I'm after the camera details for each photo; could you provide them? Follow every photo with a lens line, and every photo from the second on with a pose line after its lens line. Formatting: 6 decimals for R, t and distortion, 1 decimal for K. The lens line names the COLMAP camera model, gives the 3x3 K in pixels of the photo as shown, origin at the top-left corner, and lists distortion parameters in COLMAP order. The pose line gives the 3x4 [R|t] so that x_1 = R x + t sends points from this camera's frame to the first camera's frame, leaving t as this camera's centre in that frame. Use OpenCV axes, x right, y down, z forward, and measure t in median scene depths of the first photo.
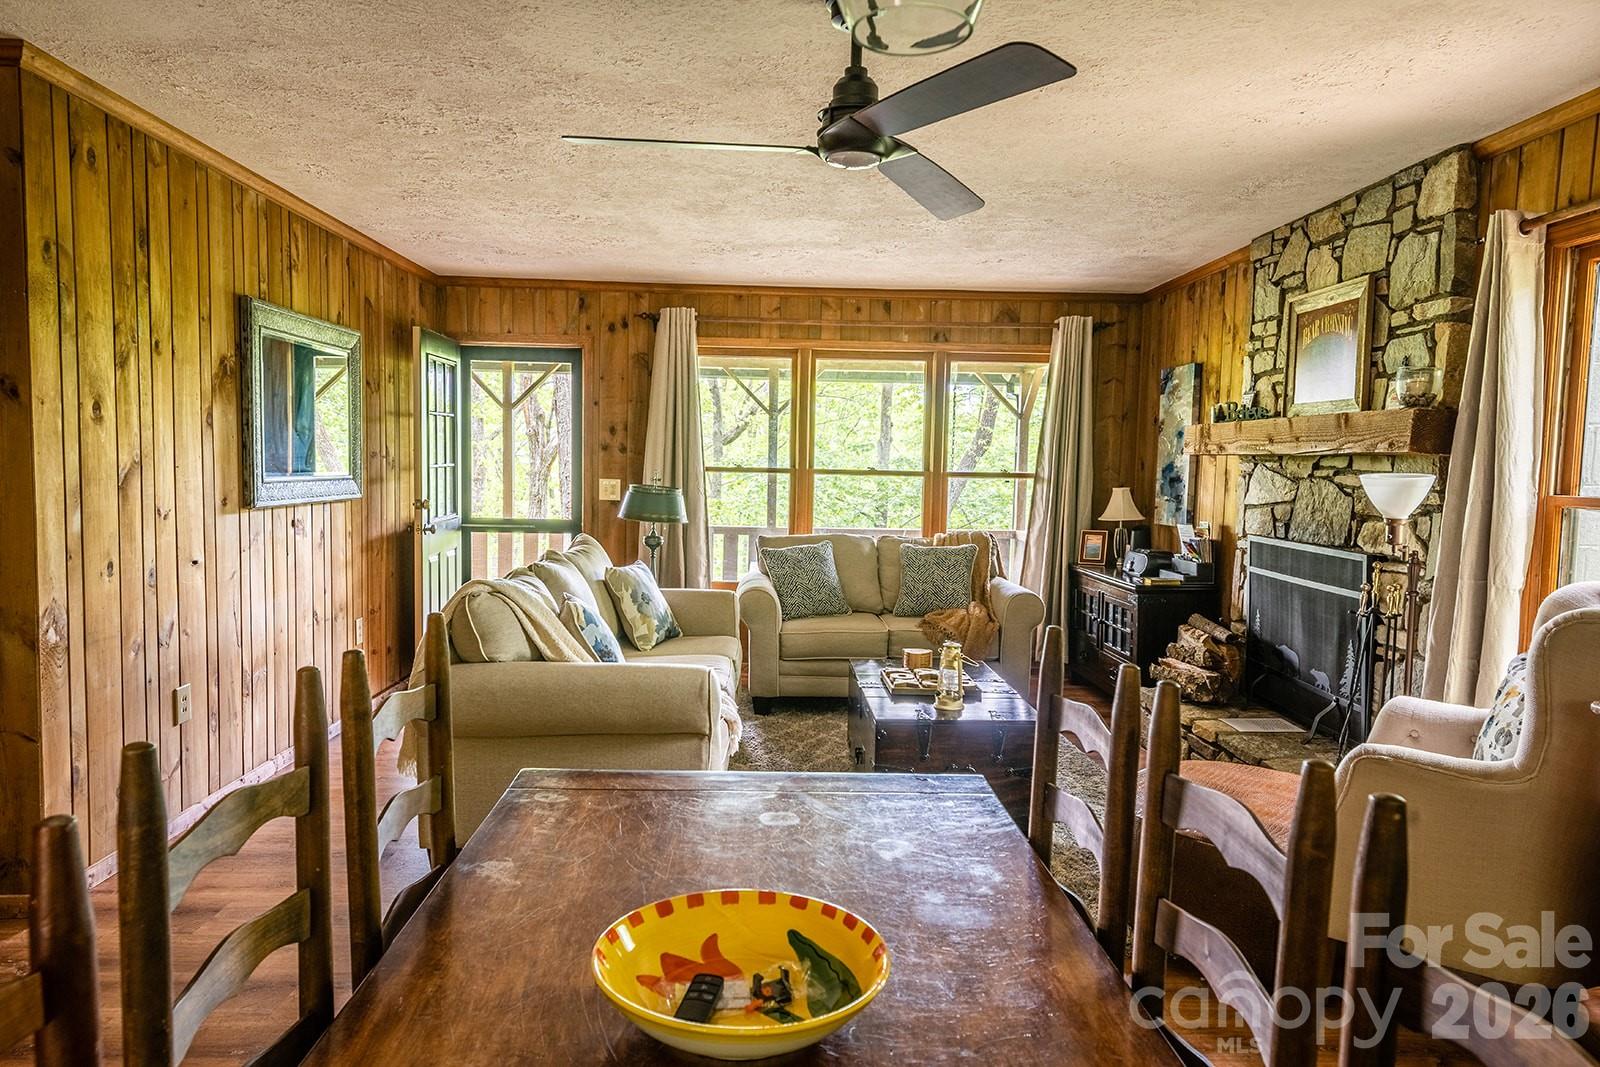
lens RADIAL K [[1042.3, 0, 794.3], [0, 1042.3, 533.5], [0, 0, 1]] dist [0.026854, -0.006582]
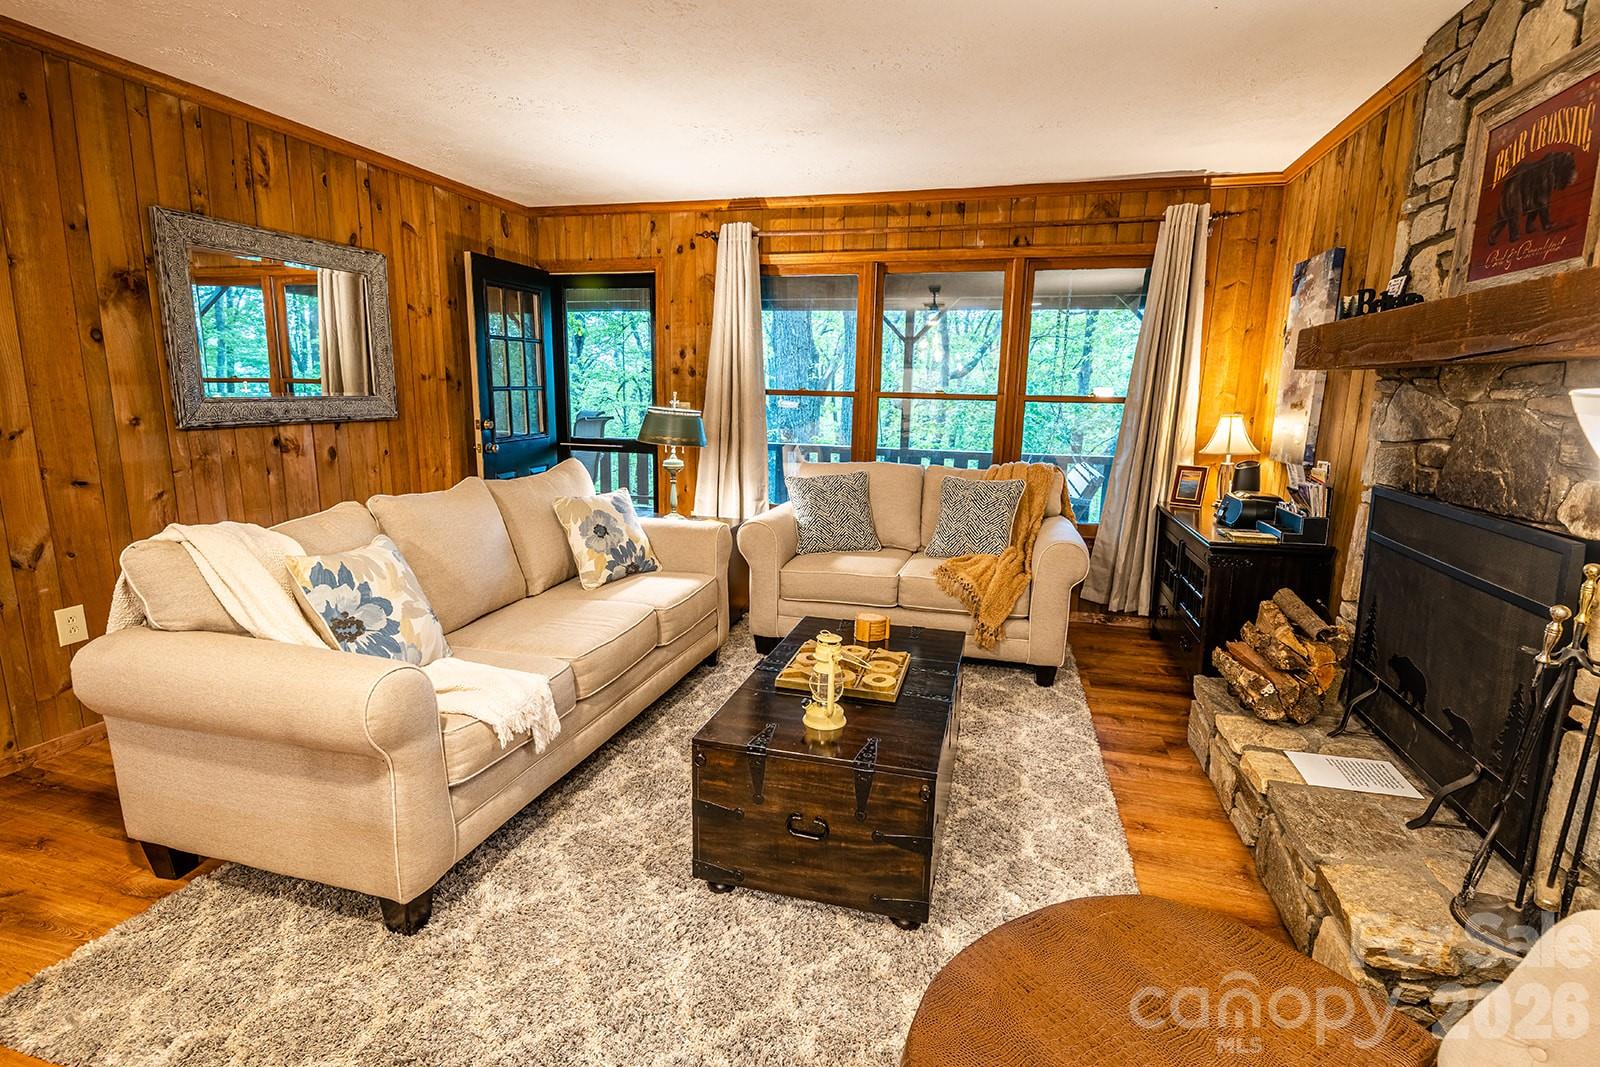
lens RADIAL K [[769.8, 0, 796.2], [0, 769.8, 535.5], [0, 0, 1]] dist [-0.000639, -0.007715]
pose [[0.954408, 0.054817, -0.293429, 0.199403], [-0.020932, 0.992864, 0.117398, -0.015821], [0.297770, -0.105904, 0.948745, 0.365117]]
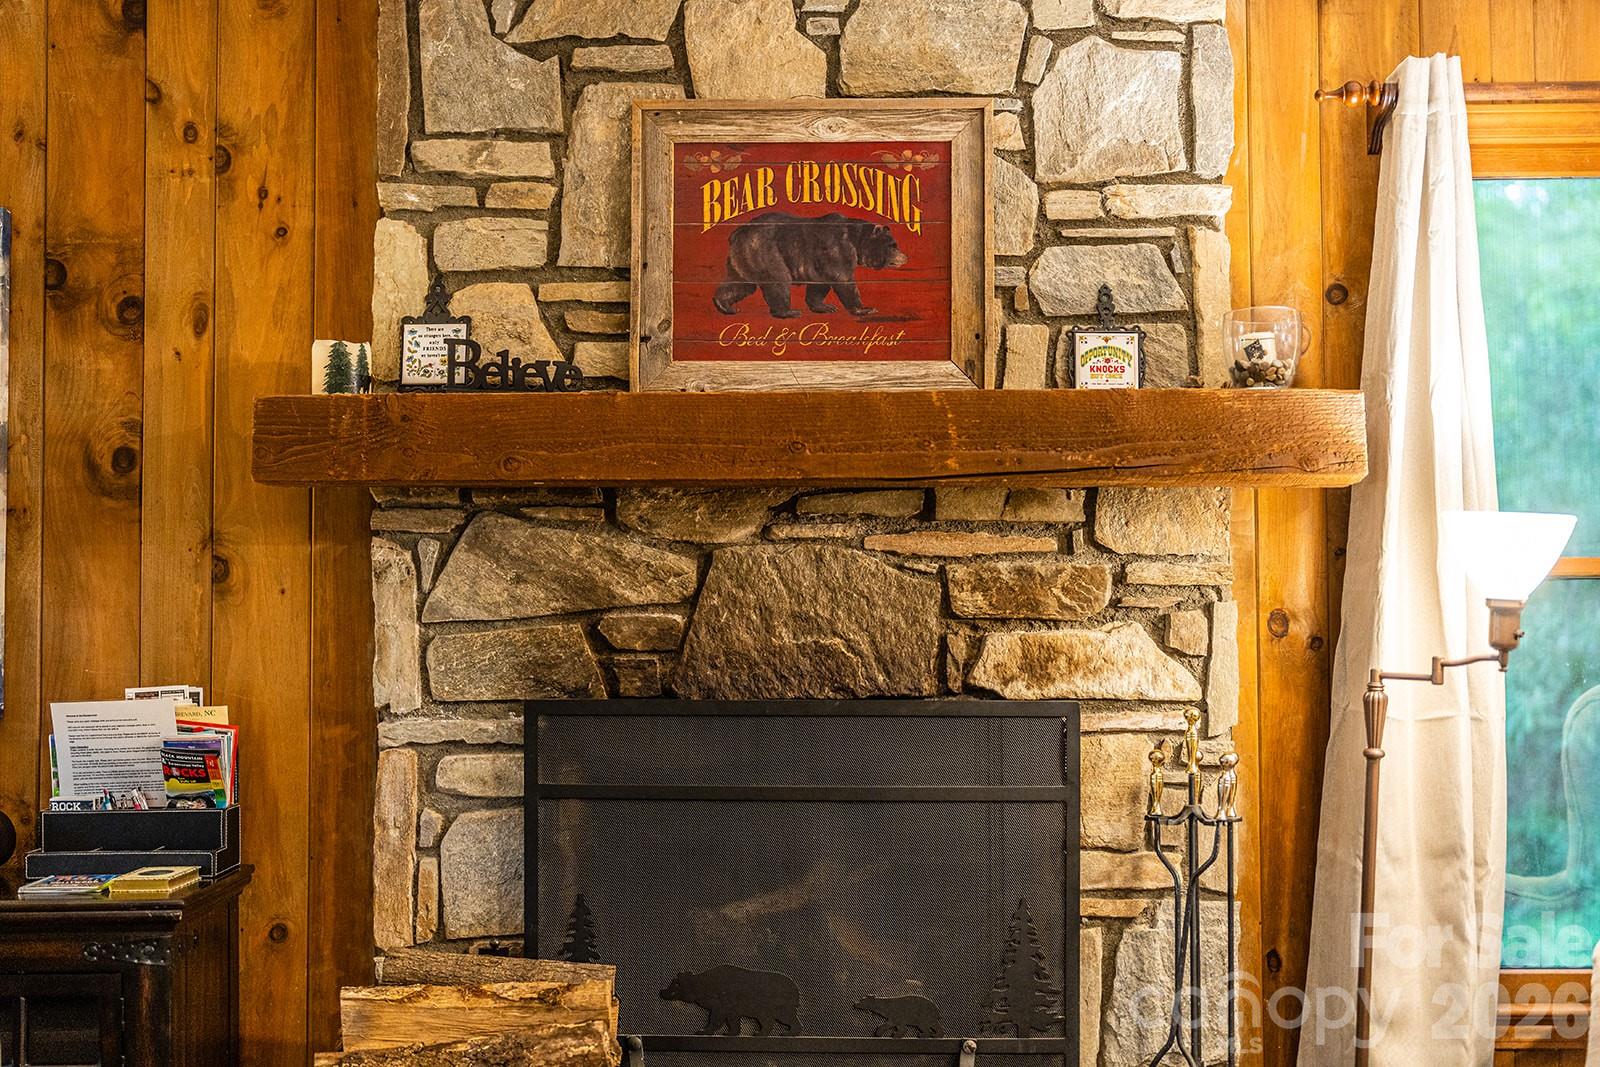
lens RADIAL K [[2193.3, 0, 807.0], [0, 2193.3, 541.5], [0, 0, 1]] dist [0.006001, 0.000000]
pose [[0.039354, 0.025358, 0.998904, -0.306730], [0.076199, 0.996691, -0.028304, -0.022618], [-0.996316, 0.077230, 0.037291, 0.782231]]
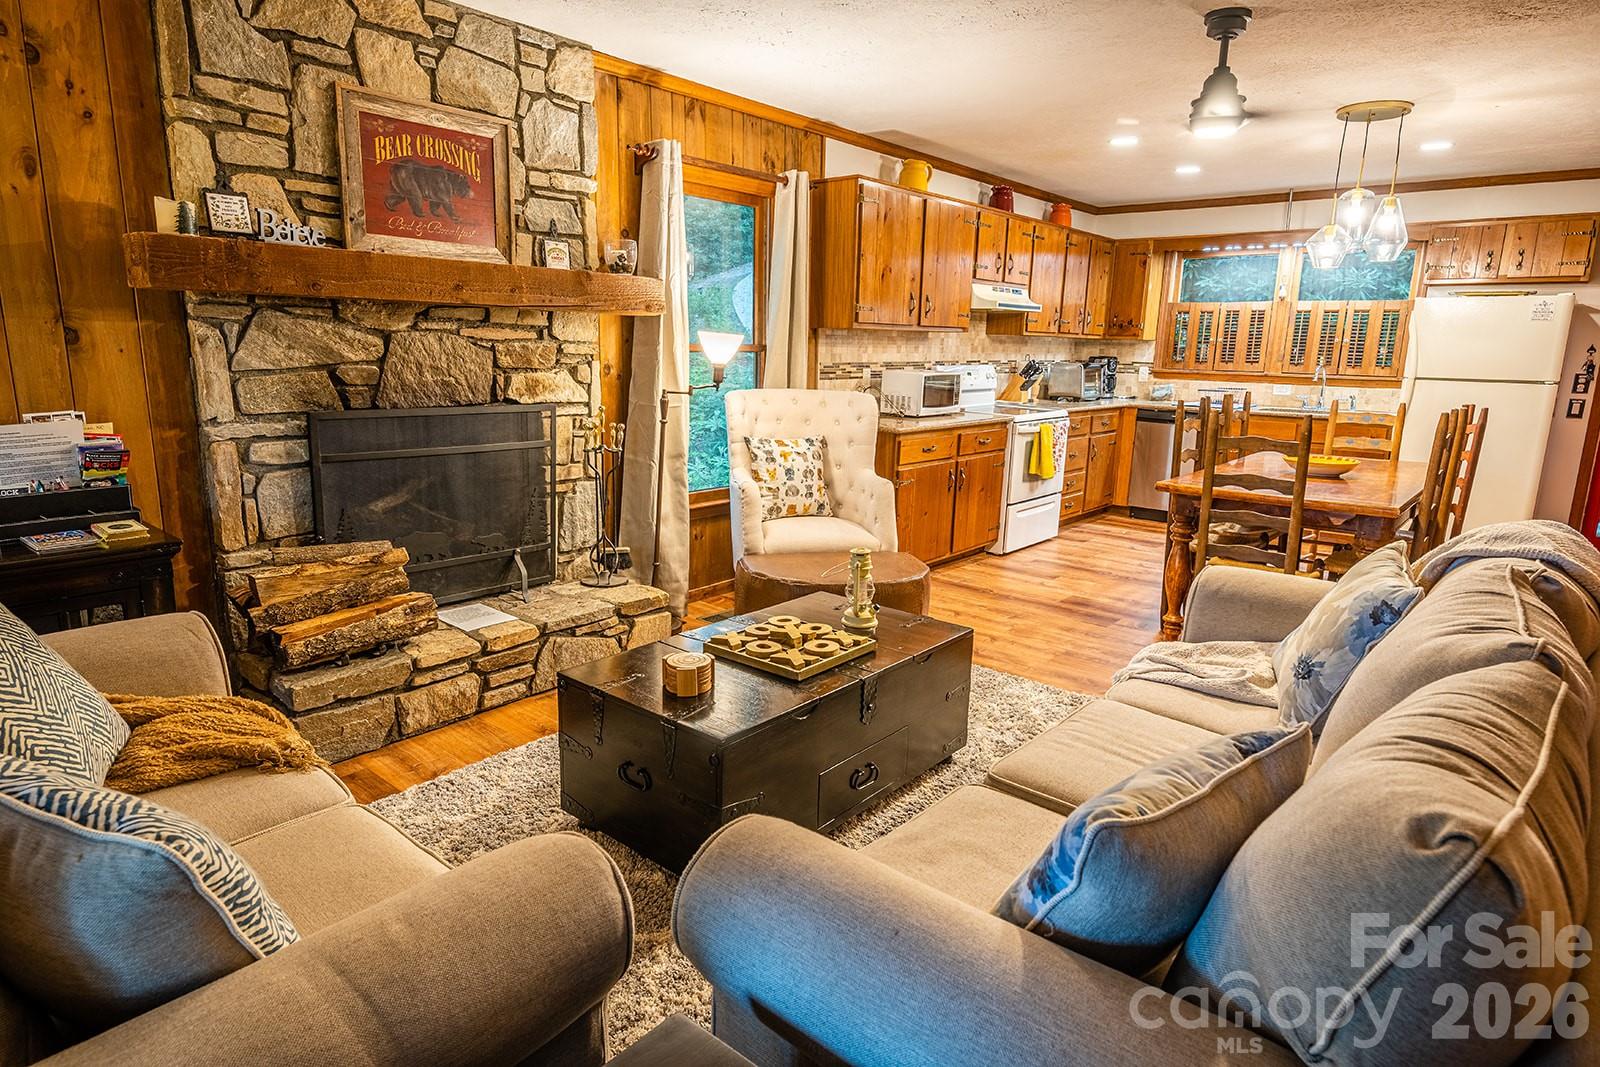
lens RADIAL K [[904.9, 0, 798.5], [0, 904.9, 535.2], [0, 0, 1]] dist [0.010325, -0.007625]
pose [[-0.743277, -0.177247, 0.645076, -0.200972], [0.008150, 0.961792, 0.273661, -0.075823], [-0.668934, 0.208664, -0.713433, 1.112374]]
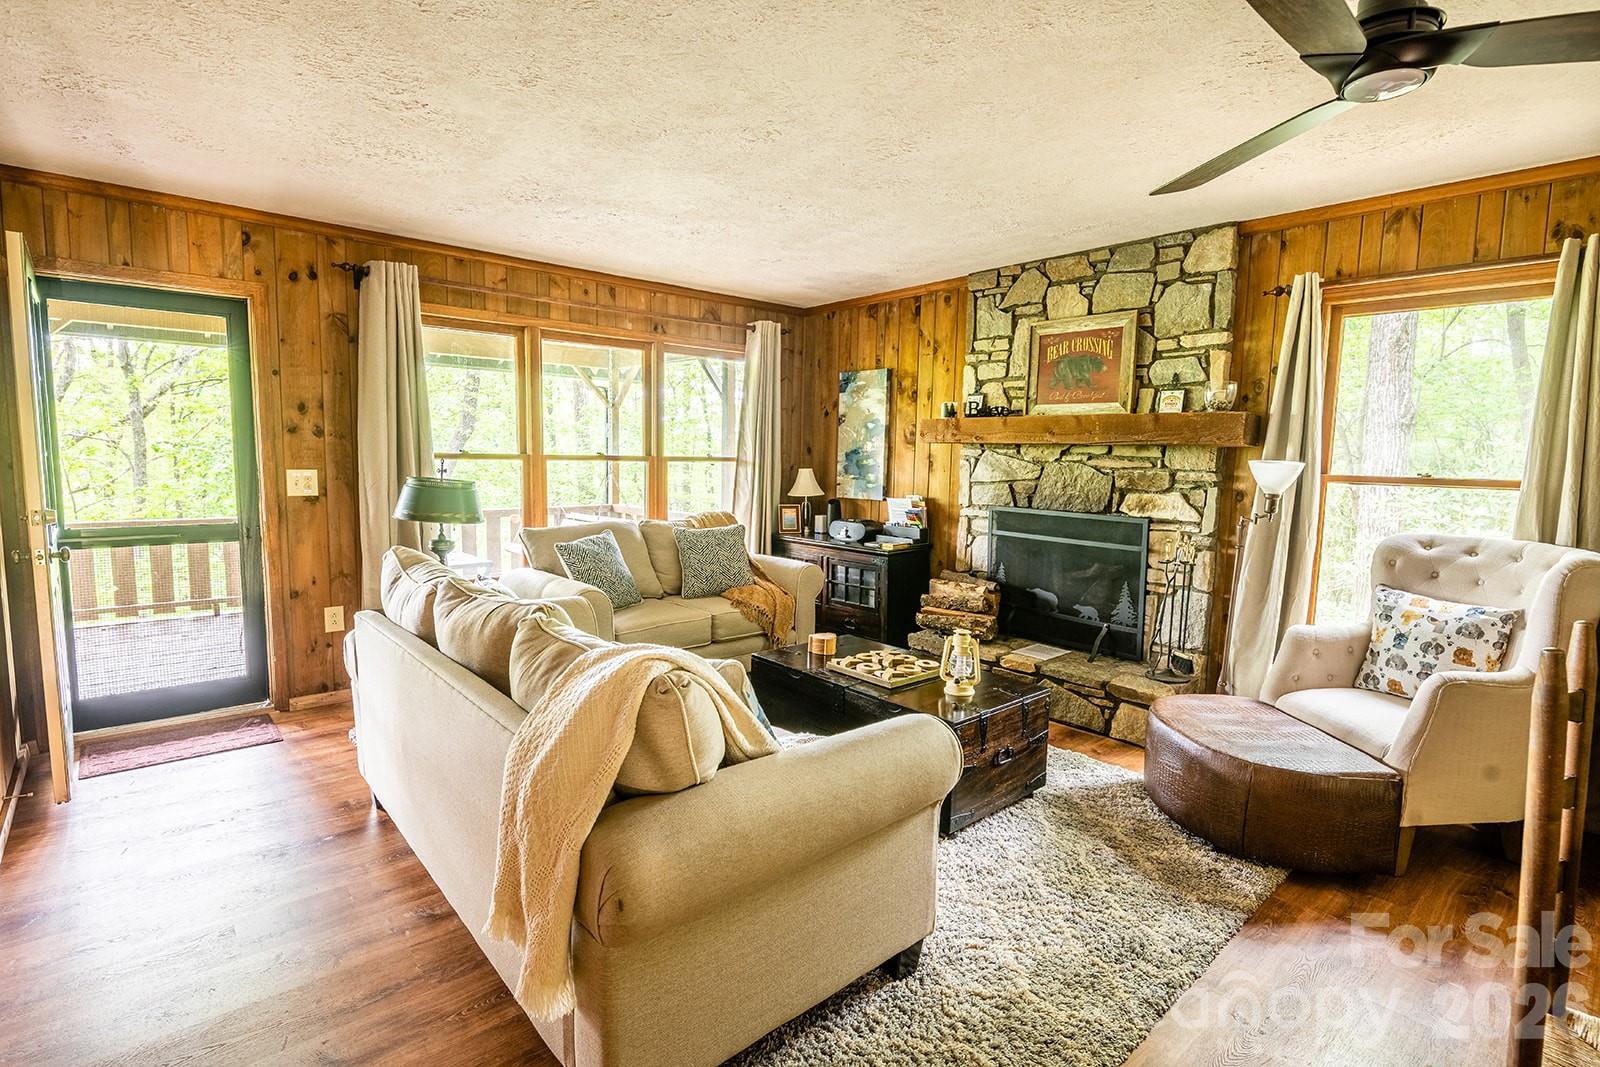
lens RADIAL K [[769.8, 0, 794.8], [0, 769.8, 537.1], [0, 0, 1]] dist [-0.000639, -0.007715]
pose [[0.773193, -0.075299, 0.629685, -0.317605], [0.041325, 0.996798, 0.068457, -0.031422], [-0.632823, -0.026909, 0.773829, 0.375738]]
